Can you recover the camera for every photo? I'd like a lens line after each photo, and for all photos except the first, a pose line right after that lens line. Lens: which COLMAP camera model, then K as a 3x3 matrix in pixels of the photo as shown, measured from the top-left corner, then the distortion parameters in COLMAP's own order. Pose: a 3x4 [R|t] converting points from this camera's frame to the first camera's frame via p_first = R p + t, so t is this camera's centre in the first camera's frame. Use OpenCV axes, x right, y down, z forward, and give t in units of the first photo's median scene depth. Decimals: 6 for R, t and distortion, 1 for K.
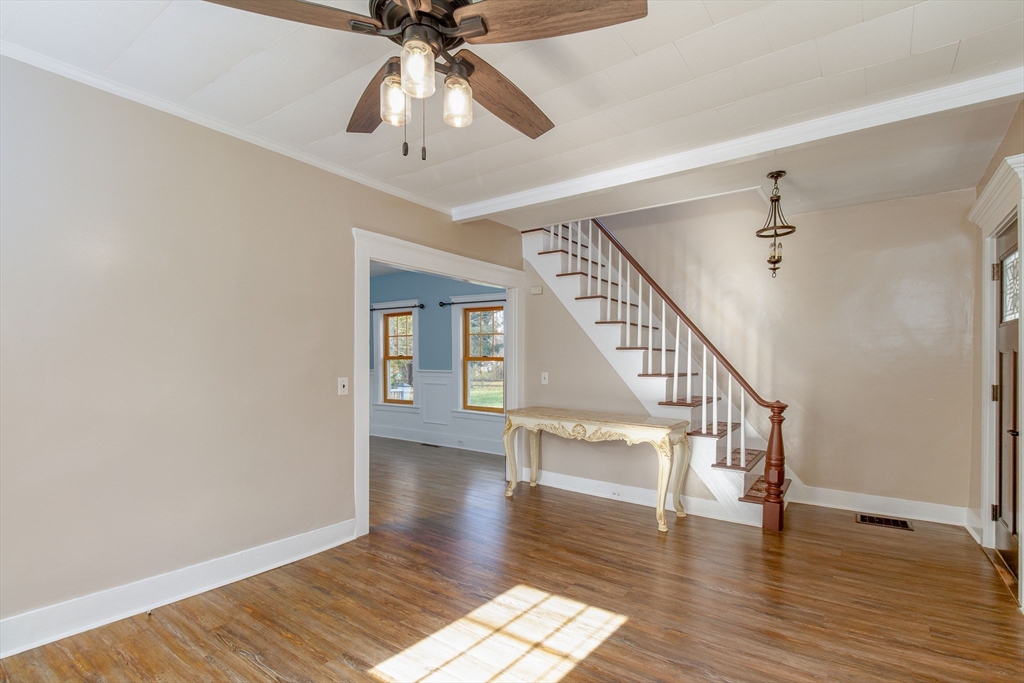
lens RADIAL K [[485.2, 0, 531.8], [0, 485.2, 347.2], [0, 0, 1]] dist [0.015107, -0.001127]
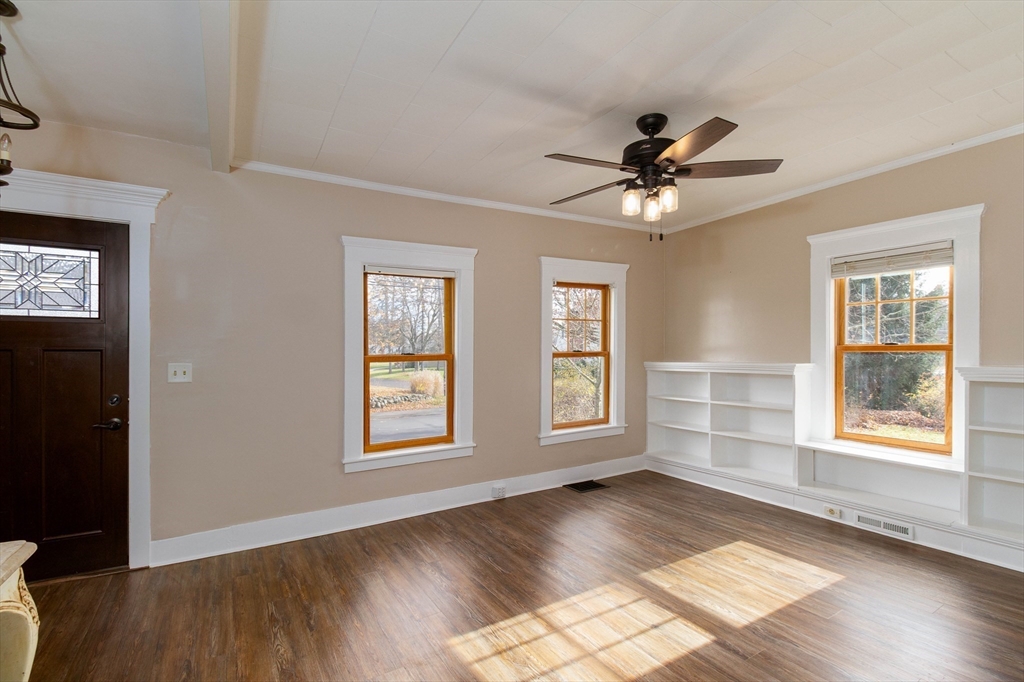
lens RADIAL K [[489.8, 0, 508.3], [0, 489.8, 362.5], [0, 0, 1]] dist [-0.000461, -0.000798]
pose [[-0.913080, -0.001061, 0.407778, -0.193881], [-0.004076, 0.999970, -0.006525, 0.028616], [-0.407759, -0.007620, -0.913058, 1.191995]]
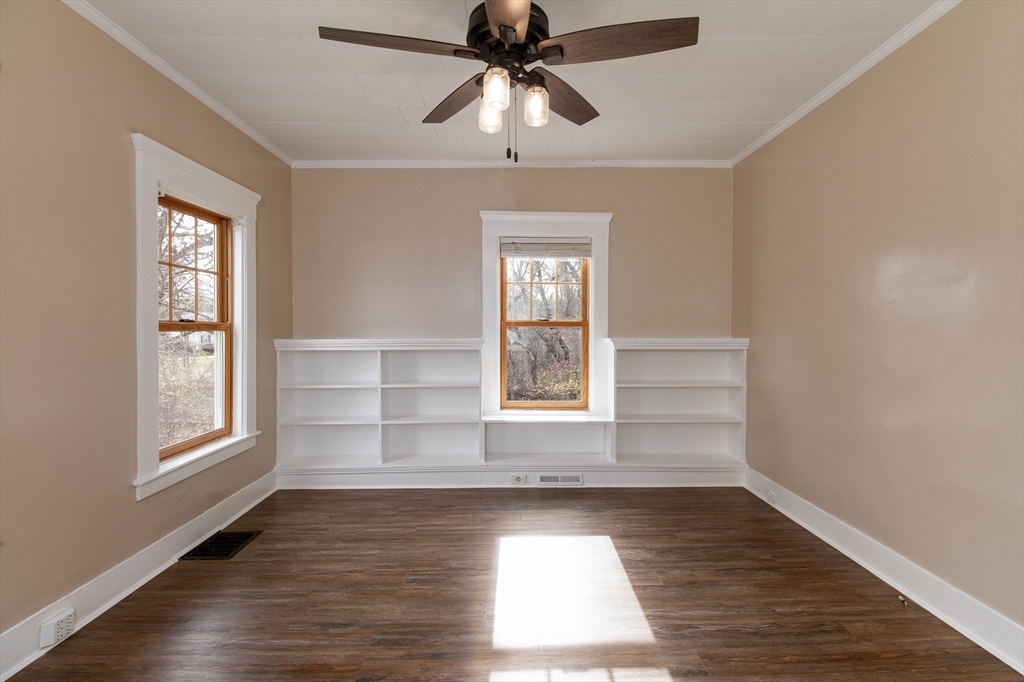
lens RADIAL K [[485.2, 0, 531.8], [0, 485.2, 346.7], [0, 0, 1]] dist [0.015107, -0.001127]
pose [[-0.798302, 0.019983, -0.601926, 0.201350], [0.017834, 0.999795, 0.009540, 0.031590], [0.601993, -0.003119, -0.798495, 0.857854]]
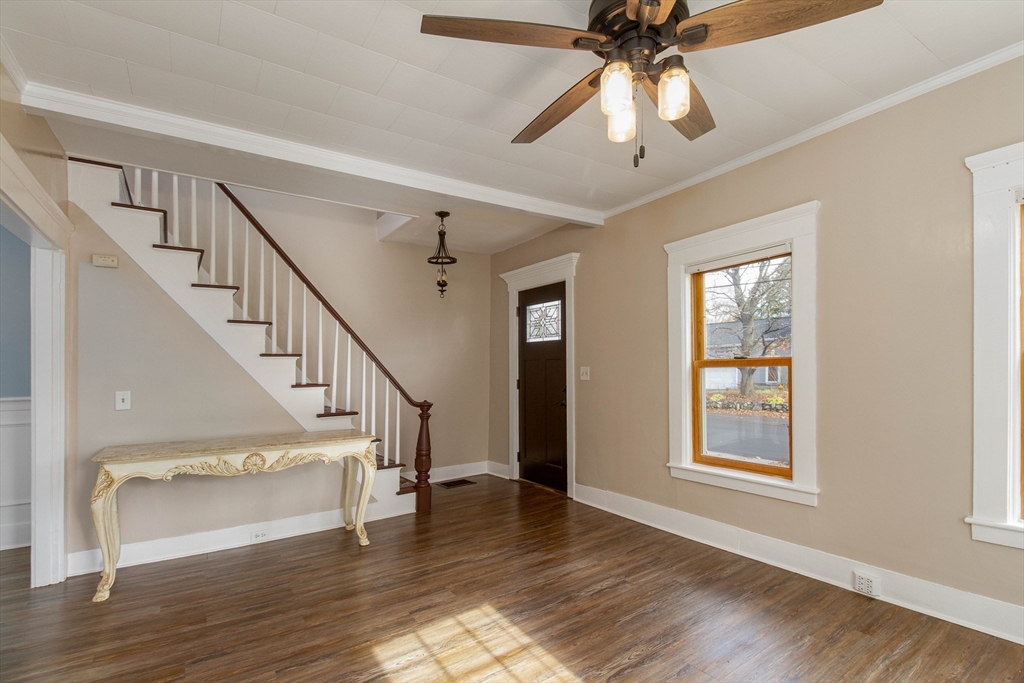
lens RADIAL K [[485.2, 0, 531.8], [0, 485.2, 347.2], [0, 0, 1]] dist [0.015107, -0.001127]
pose [[0.341082, 0.025740, 0.939681, -0.534908], [-0.006911, 0.999667, -0.024875, 0.008032], [-0.940008, 0.001991, 0.341146, 0.361010]]
